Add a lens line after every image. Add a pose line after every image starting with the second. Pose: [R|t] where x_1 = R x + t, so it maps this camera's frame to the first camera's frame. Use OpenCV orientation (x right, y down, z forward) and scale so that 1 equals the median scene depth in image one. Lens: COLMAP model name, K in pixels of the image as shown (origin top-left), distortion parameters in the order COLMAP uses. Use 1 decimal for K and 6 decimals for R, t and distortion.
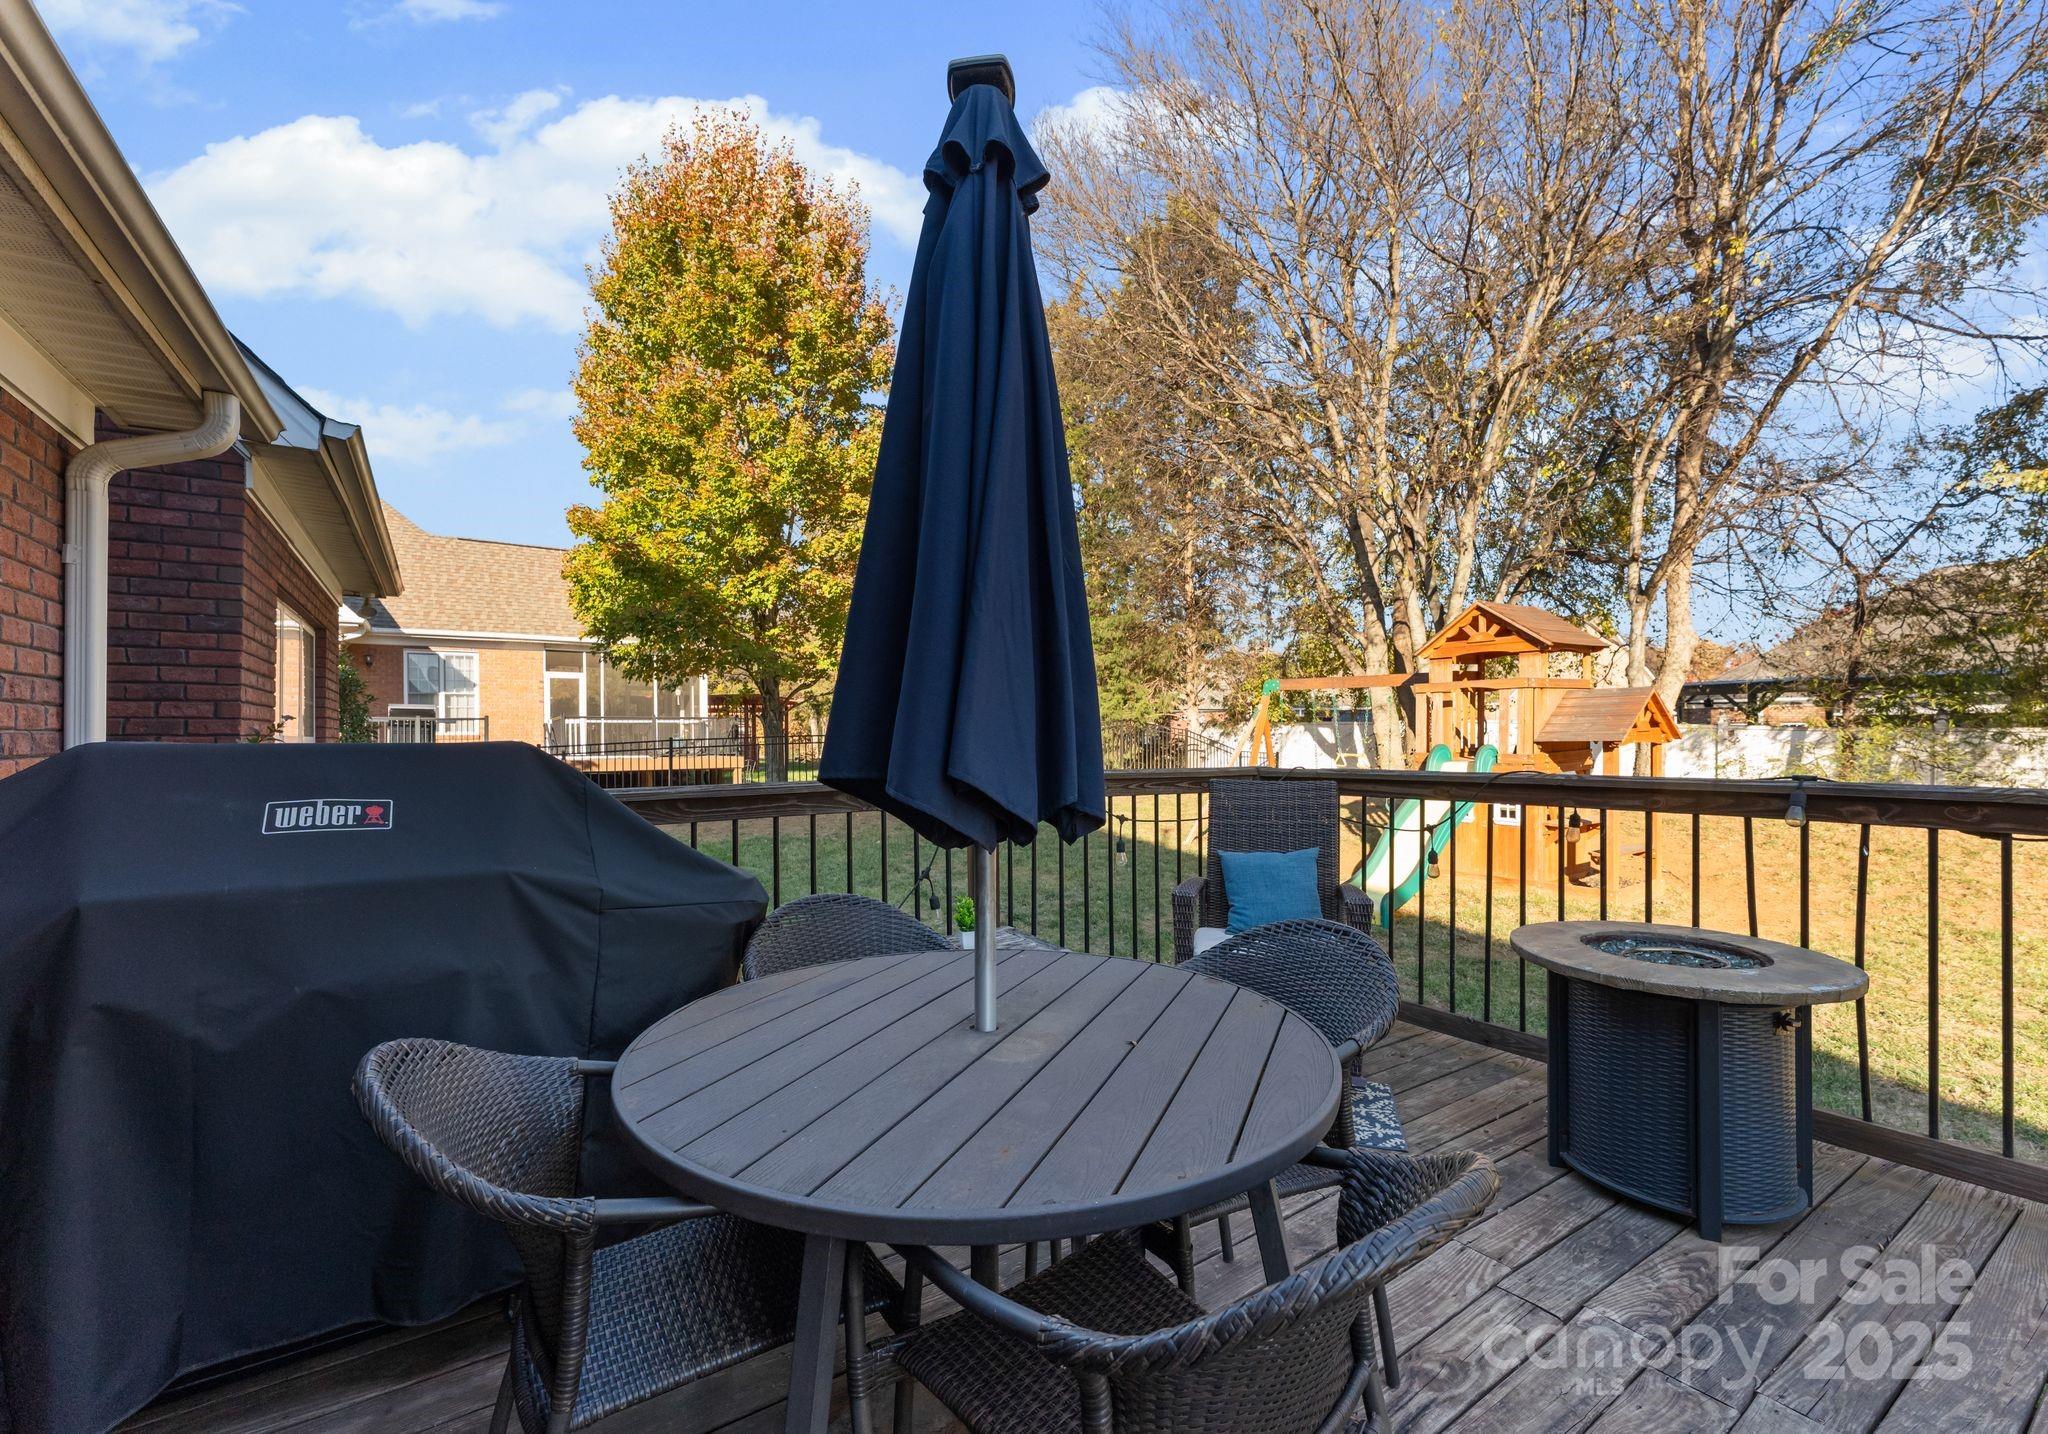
lens RADIAL K [[872.4, 0, 1028.2], [0, 872.4, 731.5], [0, 0, 1]] dist [0.008342, -0.000231]
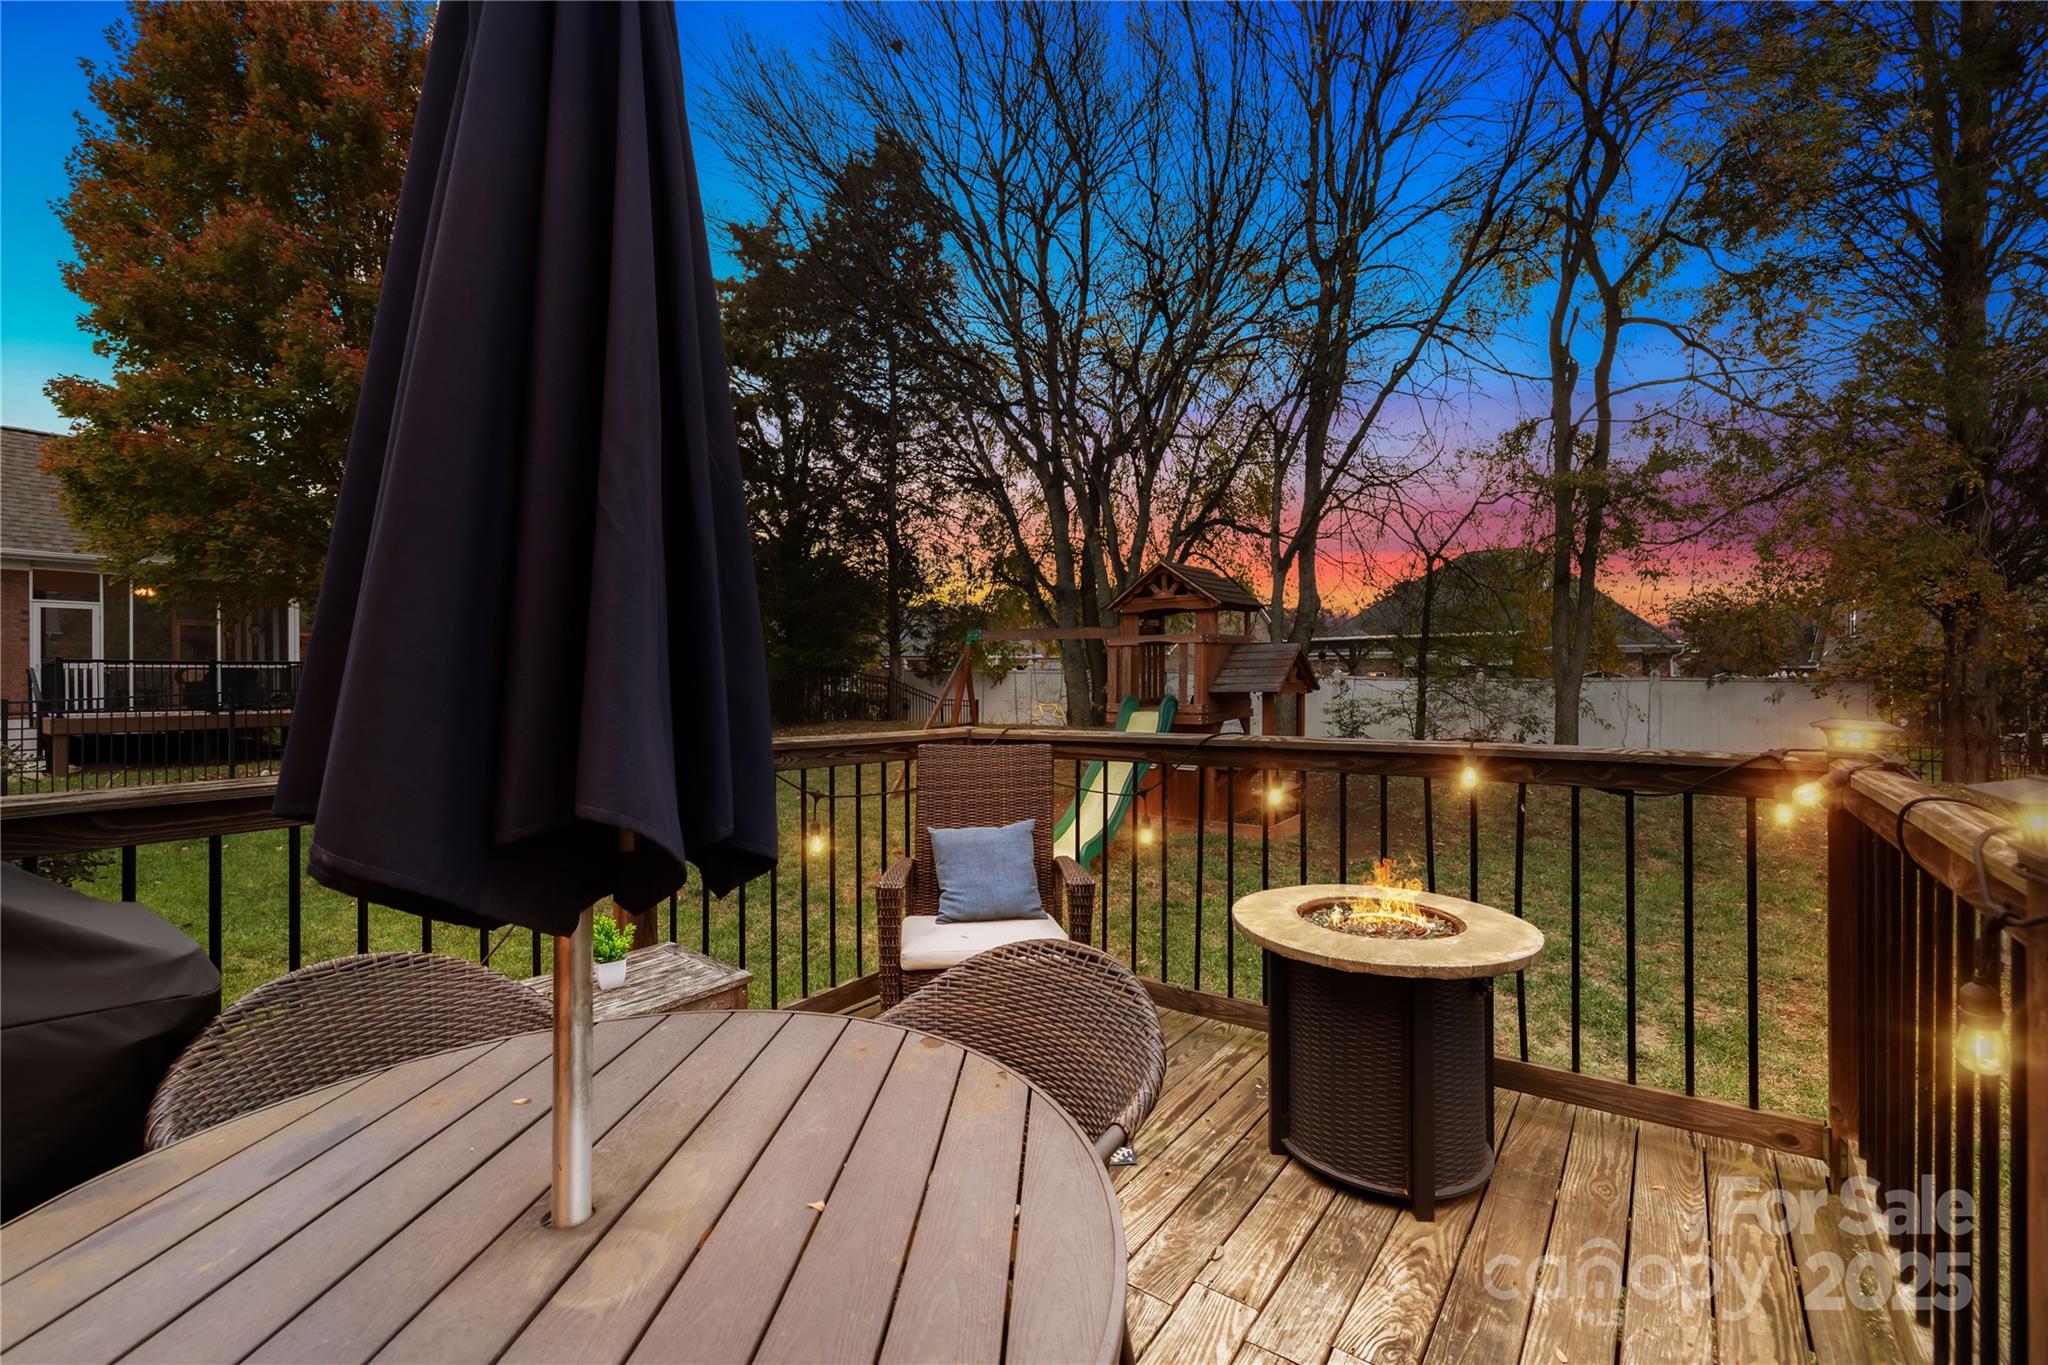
lens RADIAL K [[871.8, 0, 1024.0], [0, 871.8, 682.5], [0, 0, 1]] dist [-0.000287, 0.000246]
pose [[0.945042, -0.000505, 0.326948, 0.006145], [-0.001105, 0.999988, 0.004738, -0.004232], [-0.326947, -0.004839, 0.945030, 0.038599]]
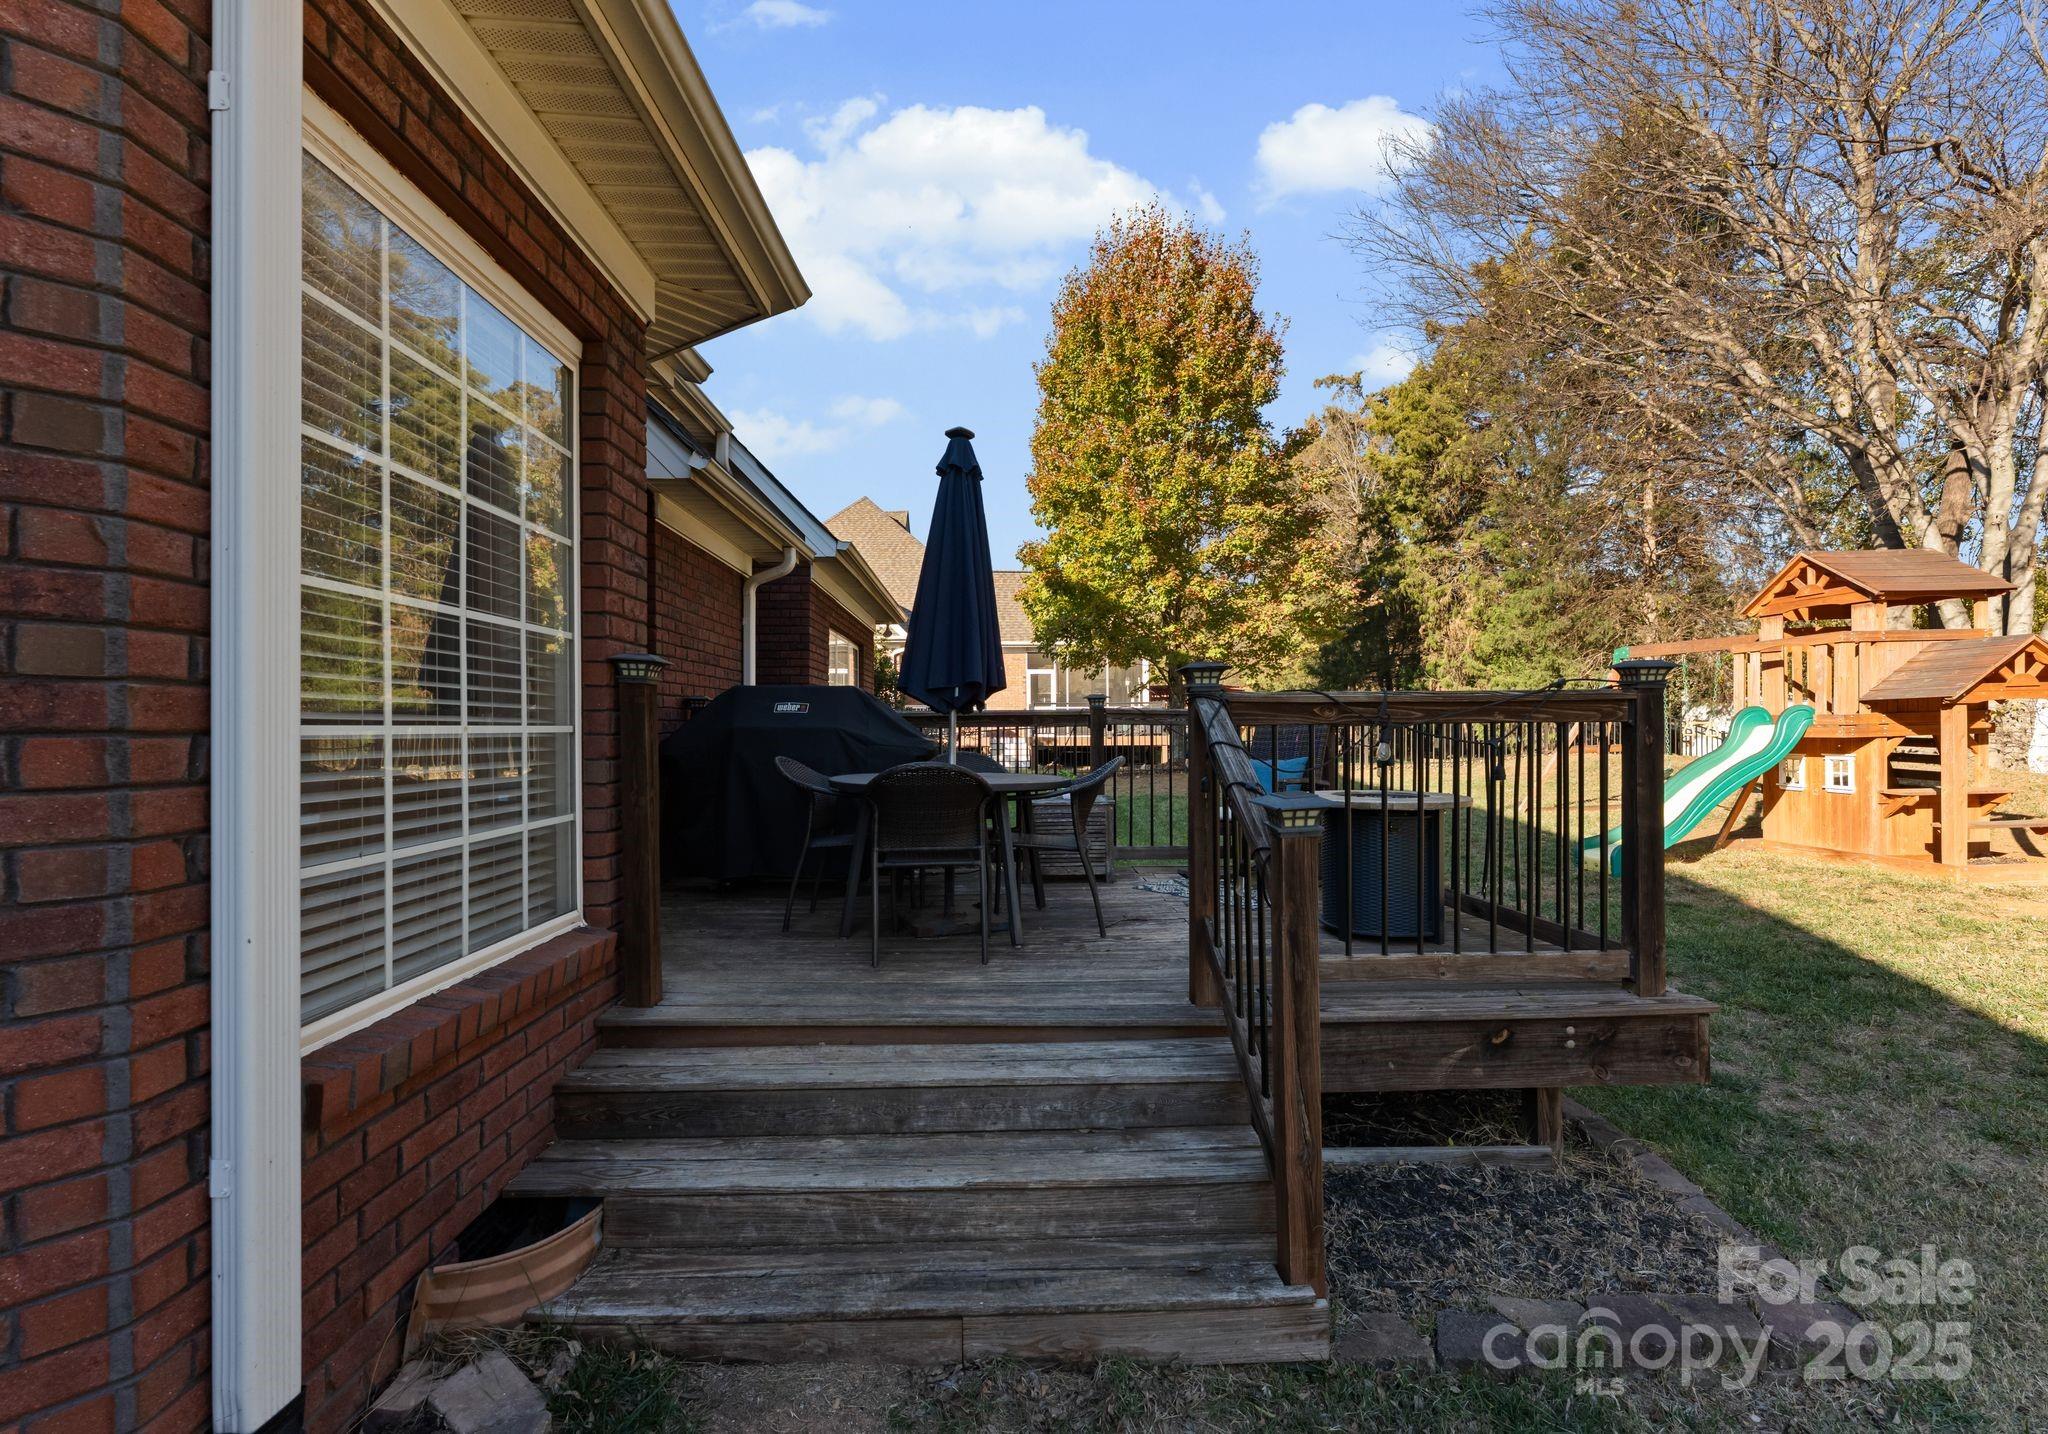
lens RADIAL K [[904.1, 0, 1031.9], [0, 904.1, 720.7], [0, 0, 1]] dist [0.000133, -0.000287]
pose [[0.847874, -0.007661, -0.530143, 0.291324], [0.003705, 0.999957, -0.008524, 0.032080], [0.530185, 0.005263, 0.847866, -0.224402]]
